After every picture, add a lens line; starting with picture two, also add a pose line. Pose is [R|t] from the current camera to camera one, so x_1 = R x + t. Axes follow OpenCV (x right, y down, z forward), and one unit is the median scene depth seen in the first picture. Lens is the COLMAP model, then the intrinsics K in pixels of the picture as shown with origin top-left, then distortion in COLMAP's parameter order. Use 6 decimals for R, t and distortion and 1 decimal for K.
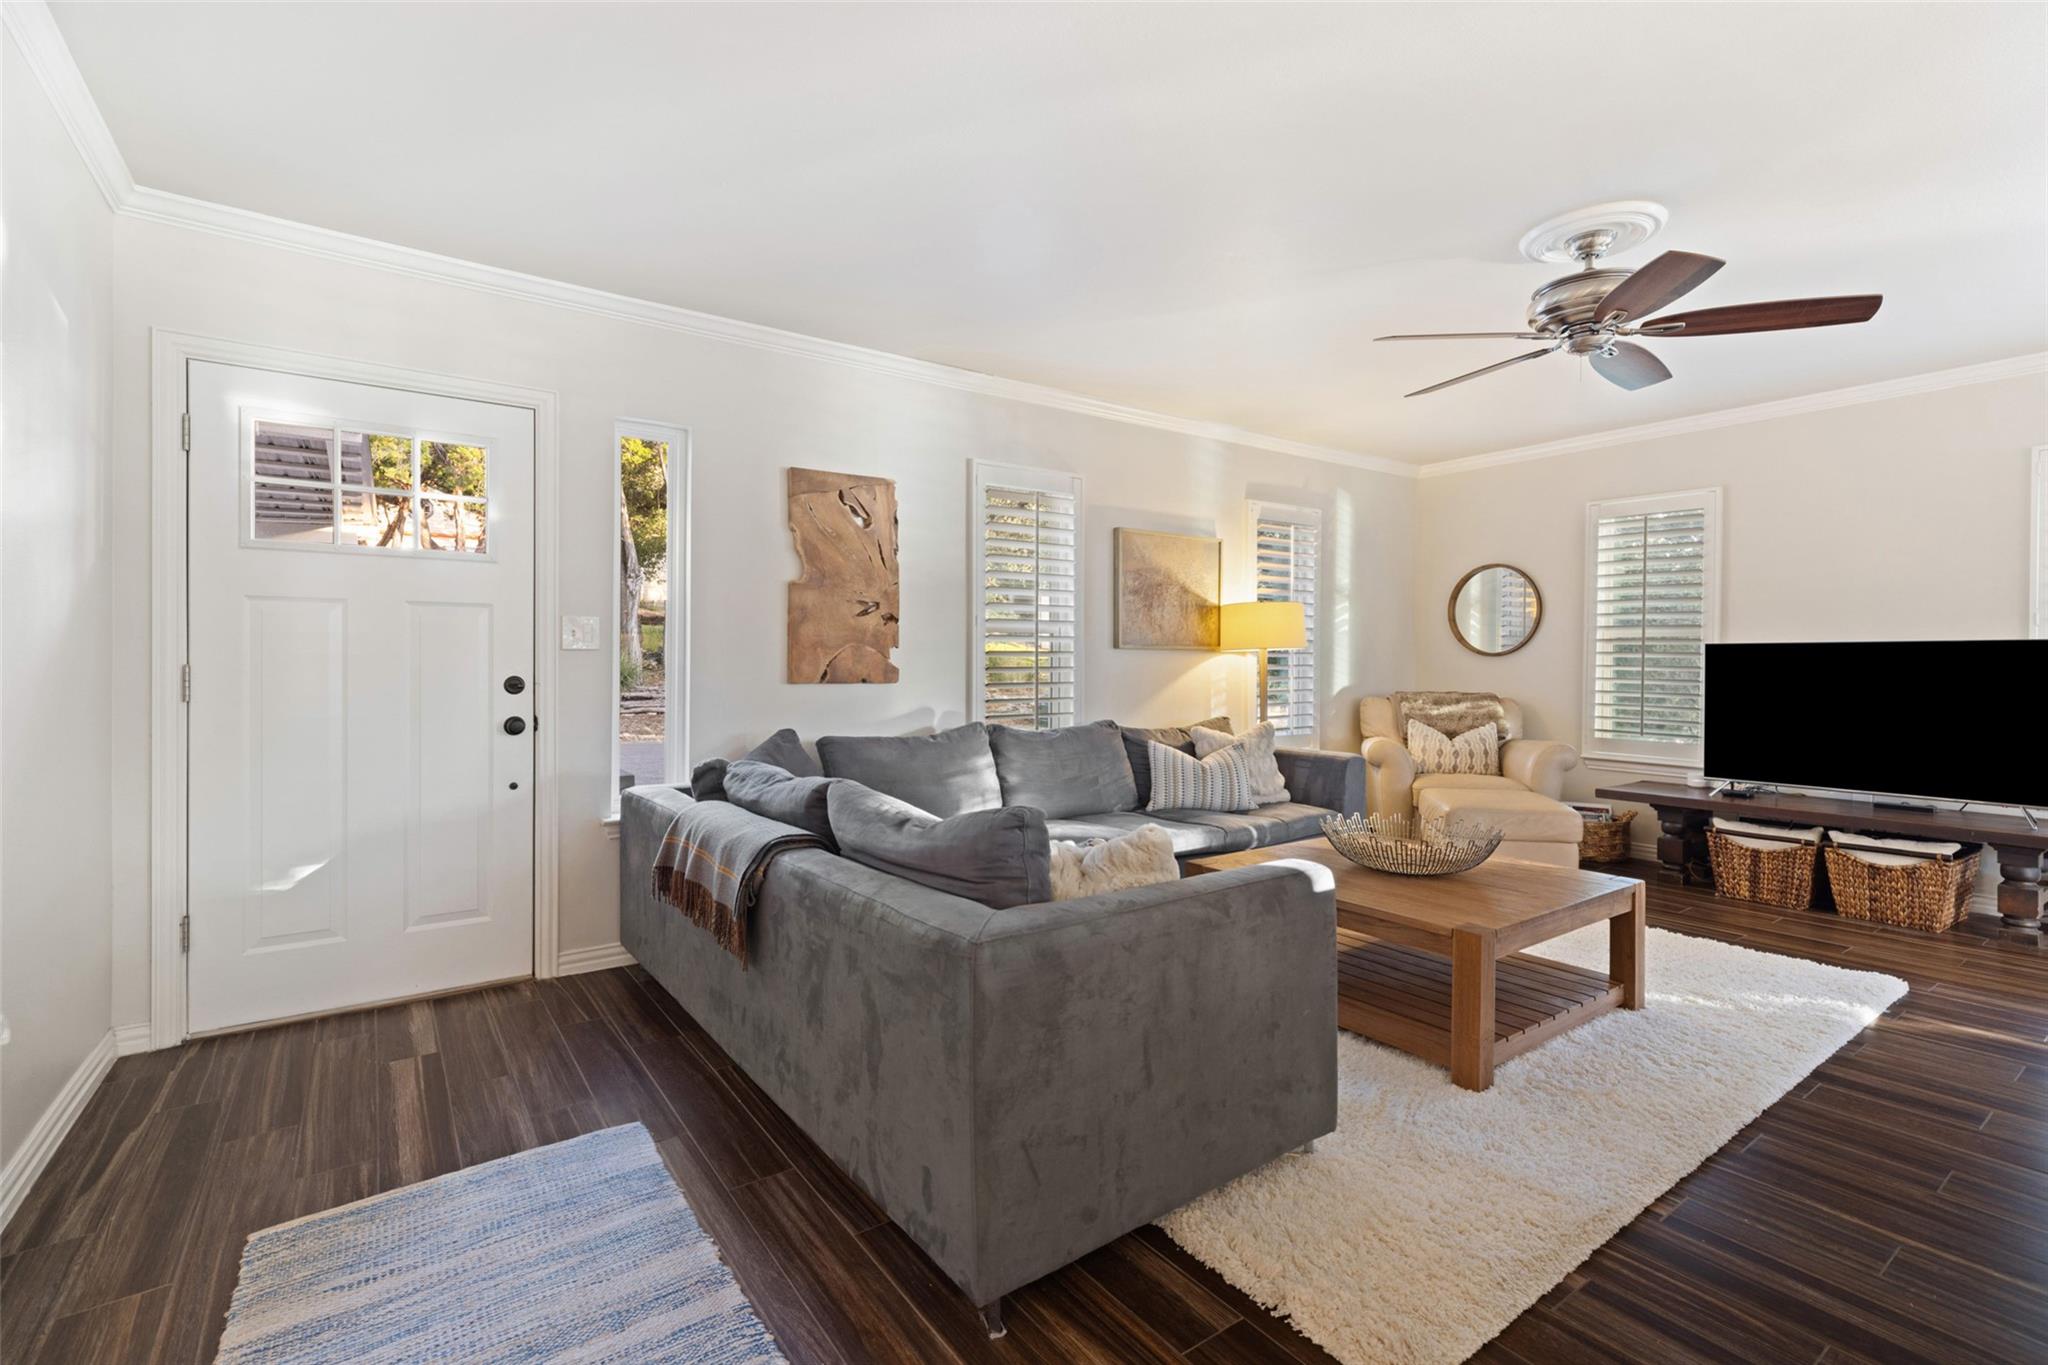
lens RADIAL K [[918.1, 0, 1027.3], [0, 918.1, 664.5], [0, 0, 1]] dist [0.005221, 0.000289]
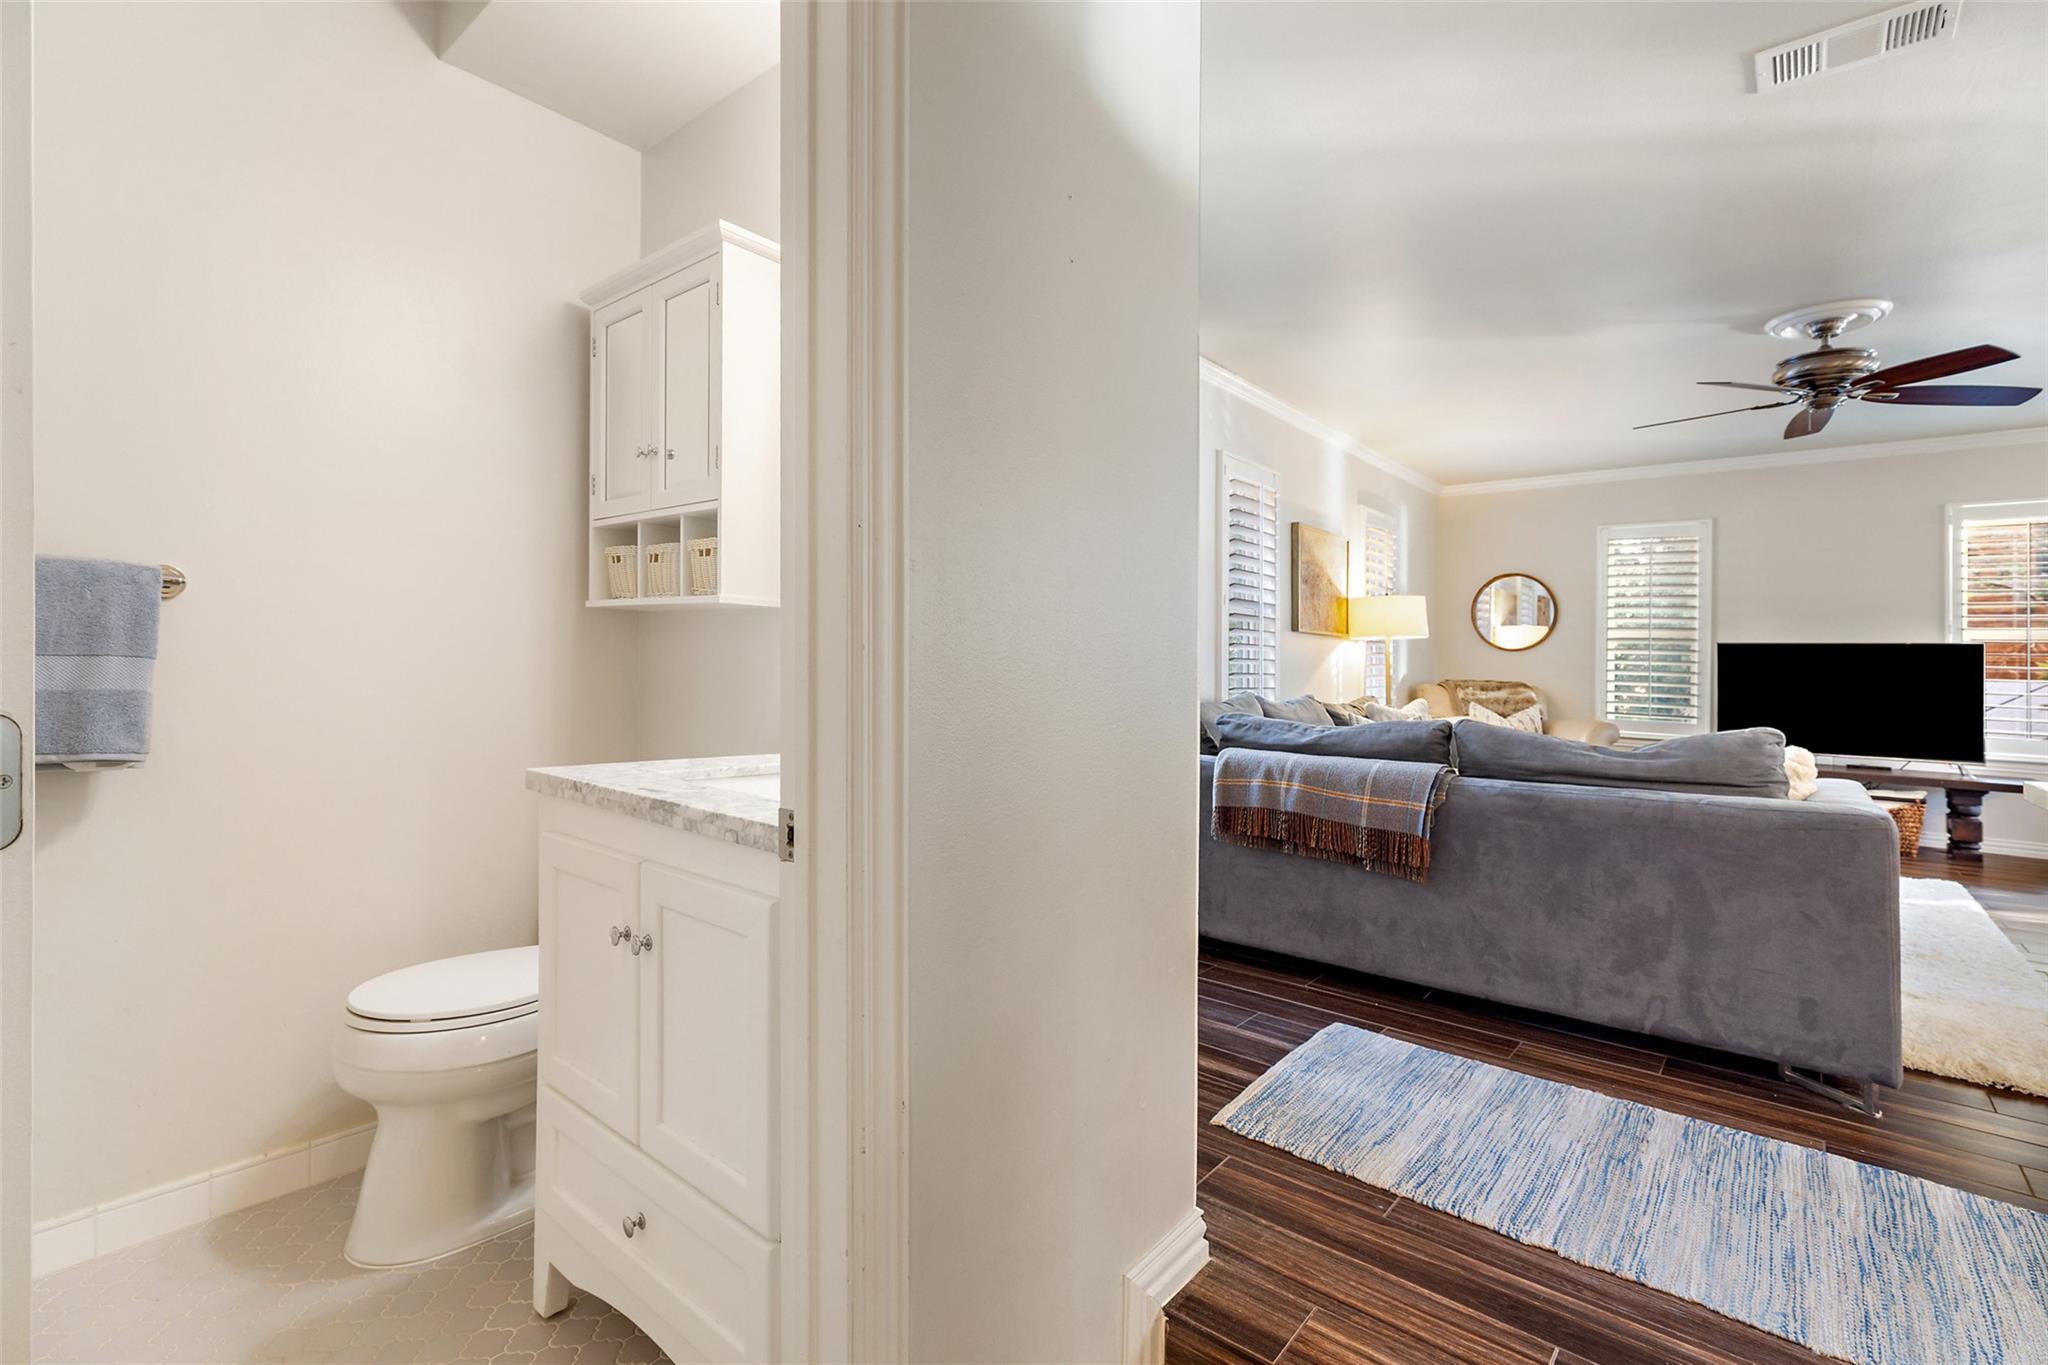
lens RADIAL K [[928.3, 0, 1024.2], [0, 928.3, 645.4], [0, 0, 1]] dist [0.000830, 0.000634]
pose [[0.969193, 0.027070, 0.244811, -0.588199], [-0.020813, 0.999388, -0.028110, 0.044774], [-0.245422, 0.022149, 0.969163, -0.001445]]
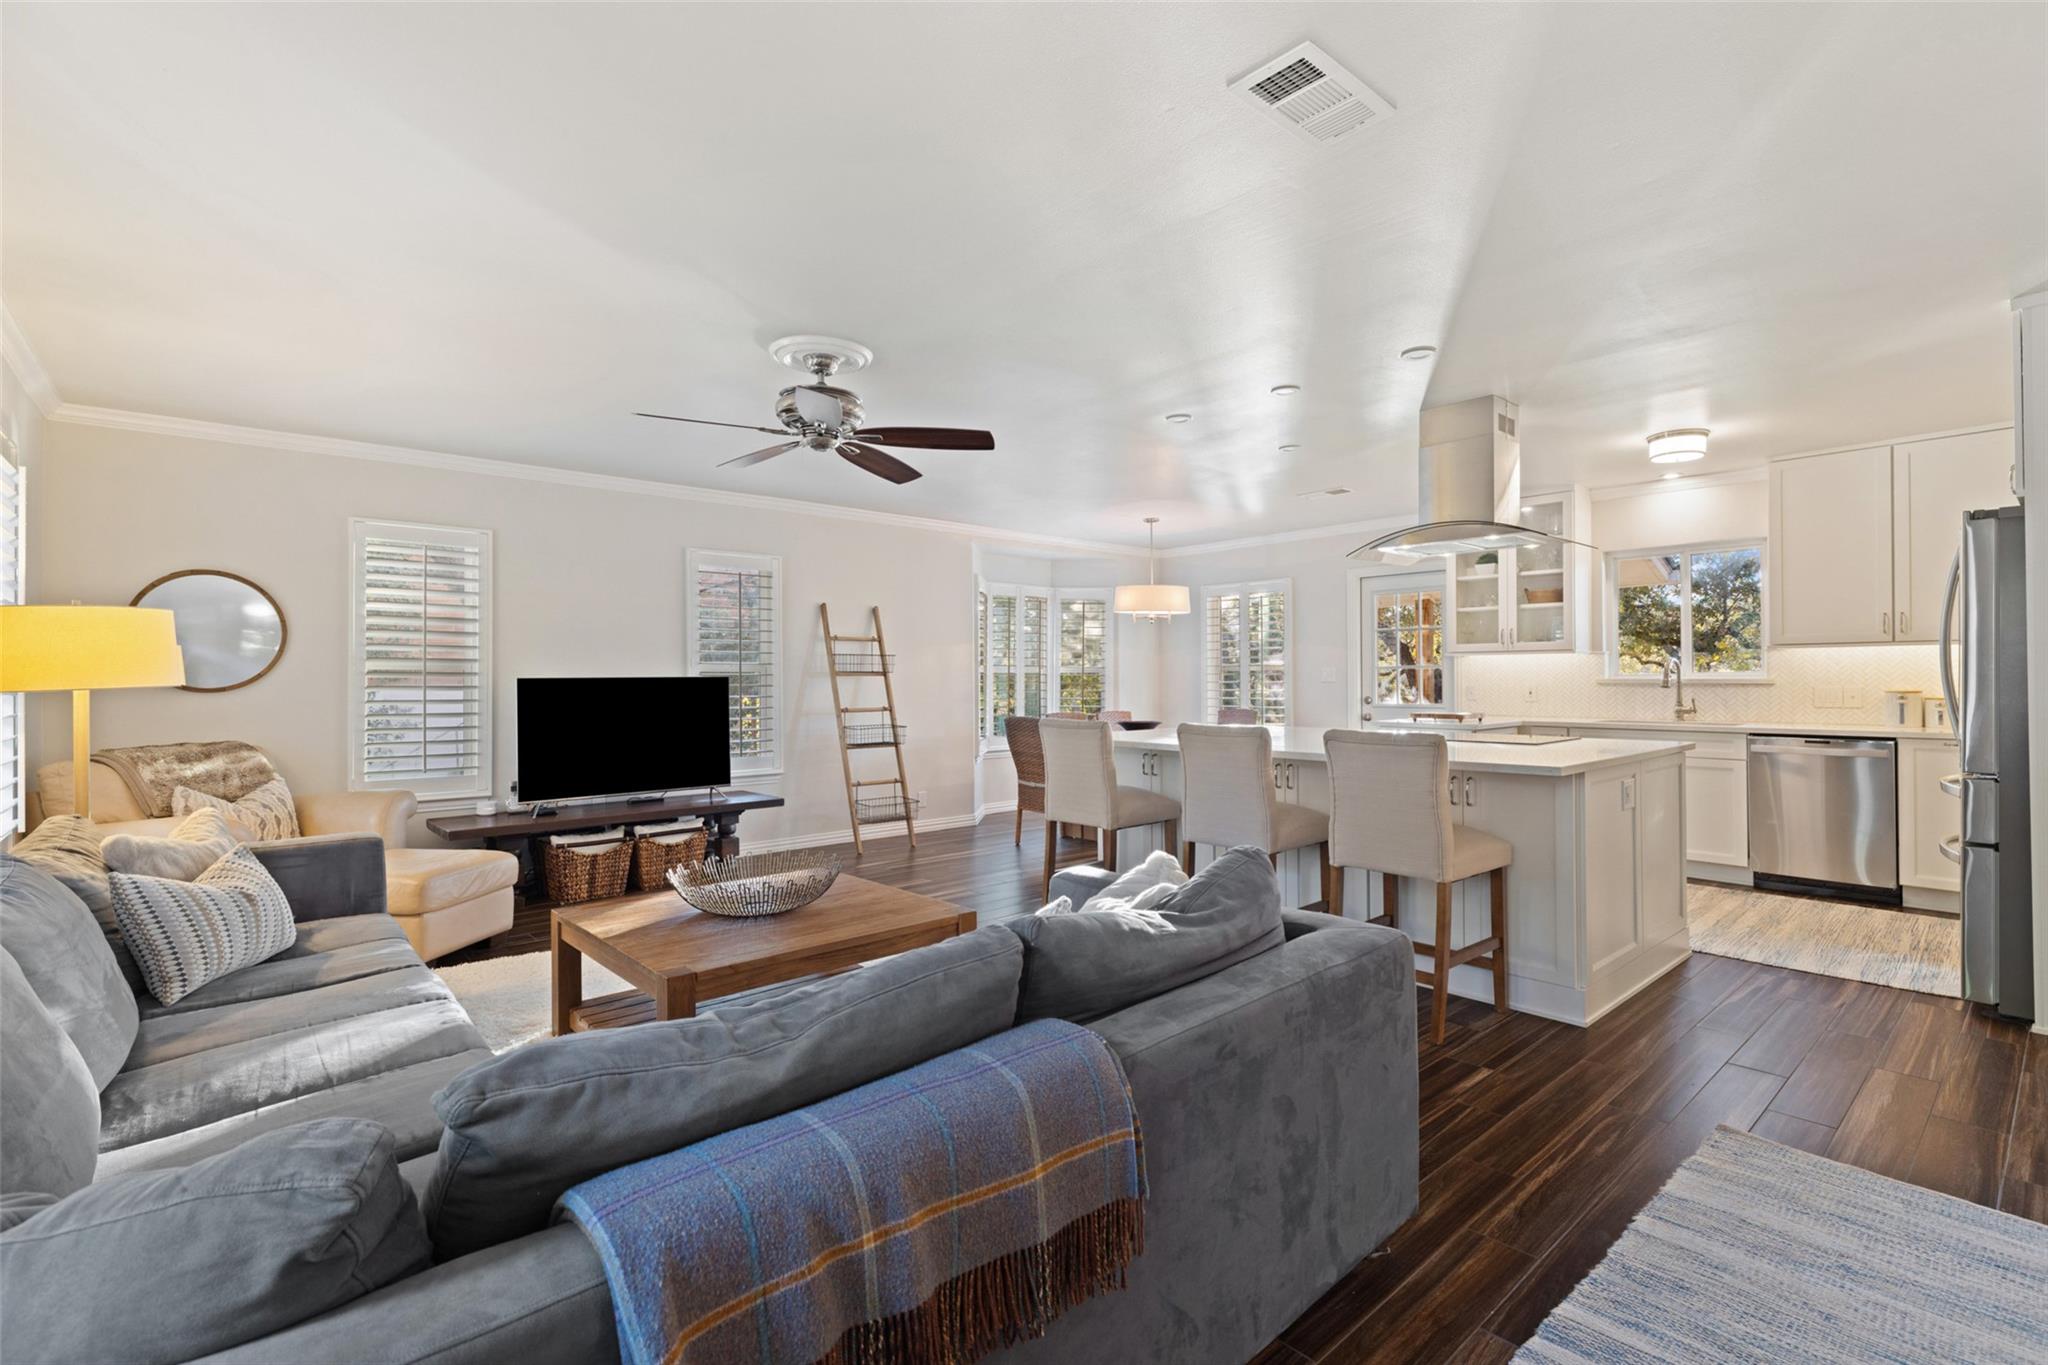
lens RADIAL K [[937.7, 0, 1021.9], [0, 937.7, 658.9], [0, 0, 1]] dist [0.006077, -0.000253]
pose [[-0.093249, 0.014763, 0.995533, -0.481634], [0.012655, 0.999827, -0.013642, -0.026095], [-0.995562, 0.011326, -0.093420, 0.612110]]
